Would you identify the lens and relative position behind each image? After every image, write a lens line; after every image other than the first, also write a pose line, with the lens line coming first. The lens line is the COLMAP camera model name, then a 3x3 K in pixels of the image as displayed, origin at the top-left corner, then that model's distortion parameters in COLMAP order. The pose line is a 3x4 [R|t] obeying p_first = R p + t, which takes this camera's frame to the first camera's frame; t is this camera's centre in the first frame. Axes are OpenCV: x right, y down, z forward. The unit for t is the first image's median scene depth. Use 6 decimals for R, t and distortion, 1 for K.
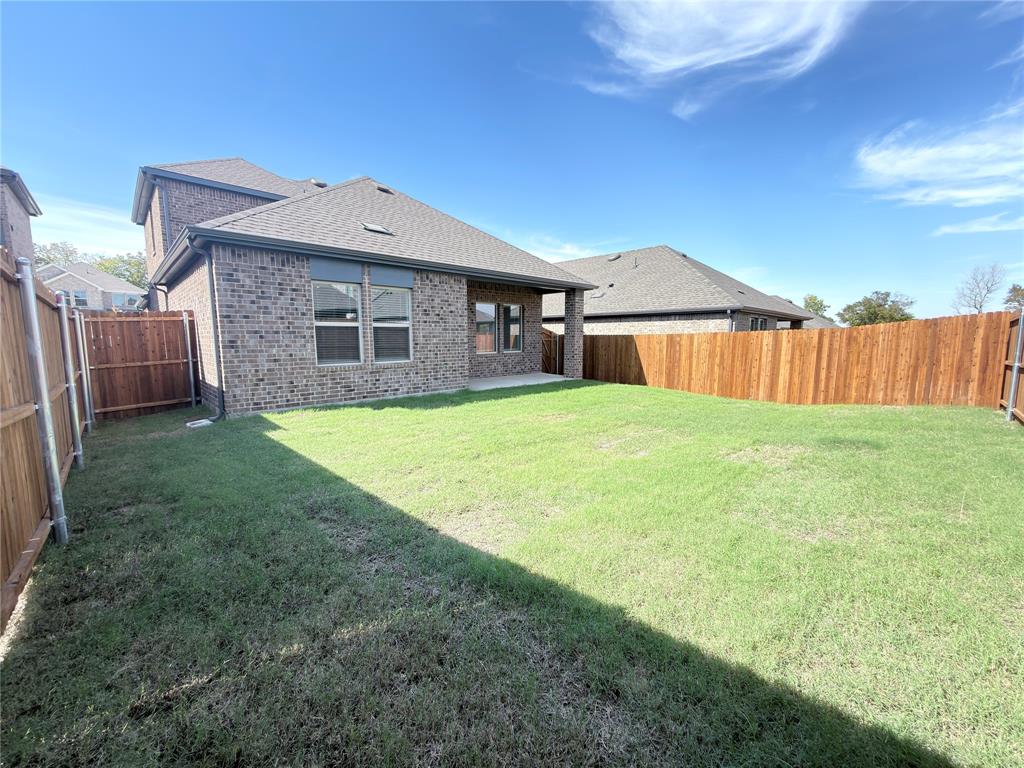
lens RADIAL K [[408.8, 0, 510.7], [0, 408.8, 381.8], [0, 0, 1]] dist [-0.001431, 0.000181]
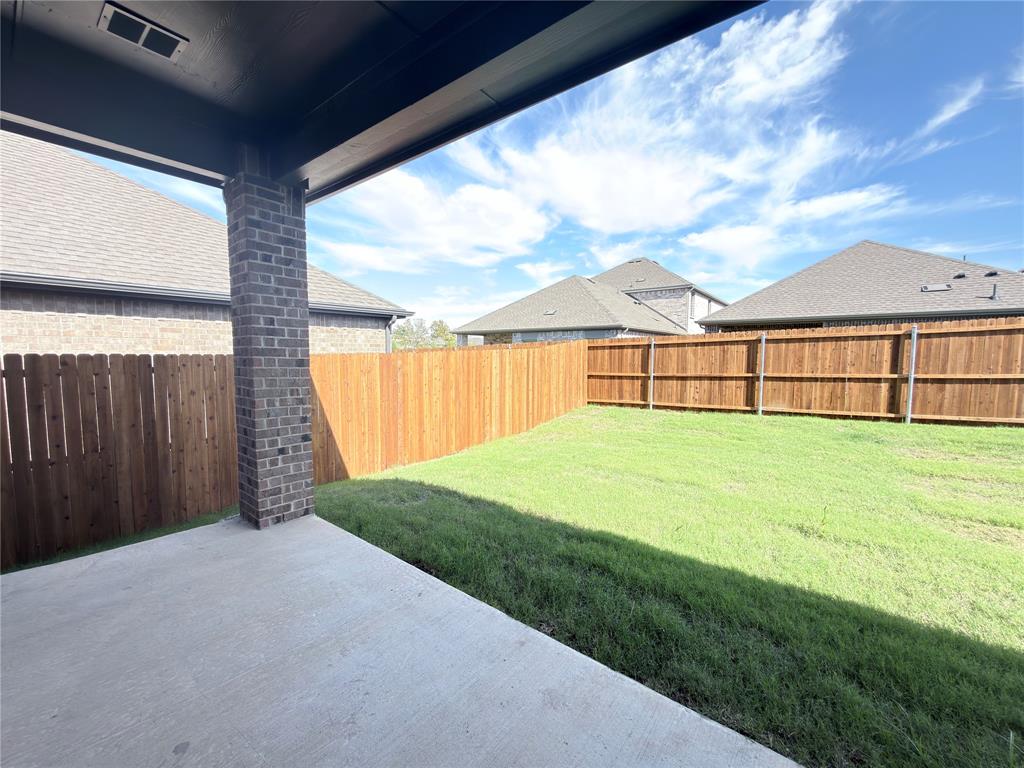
lens RADIAL K [[408.8, 0, 510.7], [0, 408.8, 381.8], [0, 0, 1]] dist [-0.001431, 0.000181]
pose [[-0.135714, -0.072290, 0.988107, -0.179708], [0.103885, 0.990798, 0.086756, -0.150791], [-0.985287, 0.114423, -0.126956, 1.261783]]
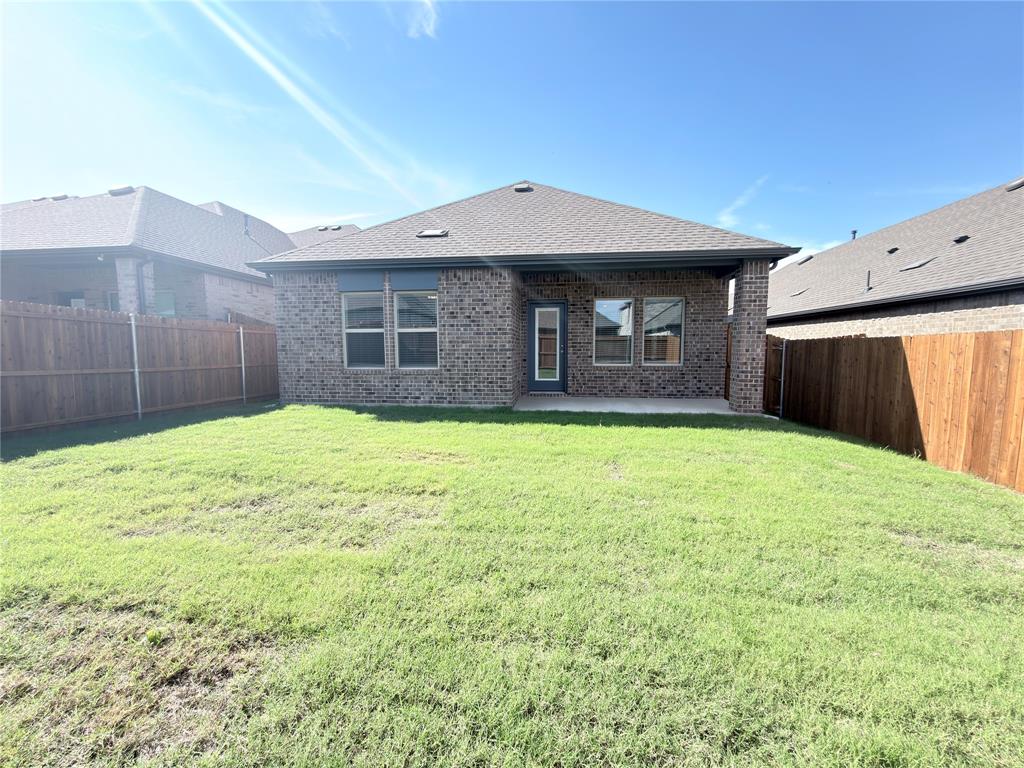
lens RADIAL K [[408.8, 0, 510.7], [0, 408.8, 381.8], [0, 0, 1]] dist [-0.001431, 0.000181]
pose [[0.635511, 0.063697, -0.769460, 0.559428], [-0.084533, 0.996340, 0.012662, -0.045399], [0.767450, 0.056998, 0.638570, 0.525279]]
